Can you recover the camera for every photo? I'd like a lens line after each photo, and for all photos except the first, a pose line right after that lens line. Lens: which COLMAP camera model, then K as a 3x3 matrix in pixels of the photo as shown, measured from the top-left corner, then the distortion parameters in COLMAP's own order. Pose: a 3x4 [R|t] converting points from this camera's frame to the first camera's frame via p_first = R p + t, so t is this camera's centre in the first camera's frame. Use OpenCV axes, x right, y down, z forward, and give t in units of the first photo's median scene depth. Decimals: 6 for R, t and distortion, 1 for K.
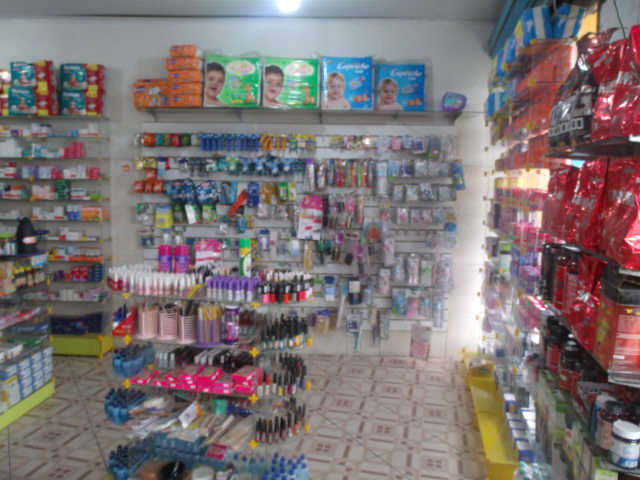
lens RADIAL K [[509.3, 0, 320.0], [0, 509.3, 240.0], [0, 0, 1]] dist [-0.045070, 0.011616]
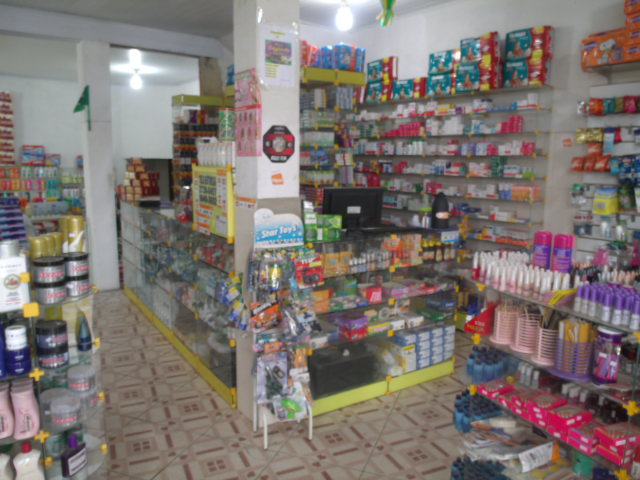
lens RADIAL K [[509.3, 0, 320.0], [0, 509.3, 240.0], [0, 0, 1]] dist [-0.045070, 0.011616]
pose [[0.607773, 0.111296, -0.786273, 0.056429], [-0.088928, 0.993441, 0.071880, -0.001518], [0.789116, 0.026235, 0.613684, 0.154217]]
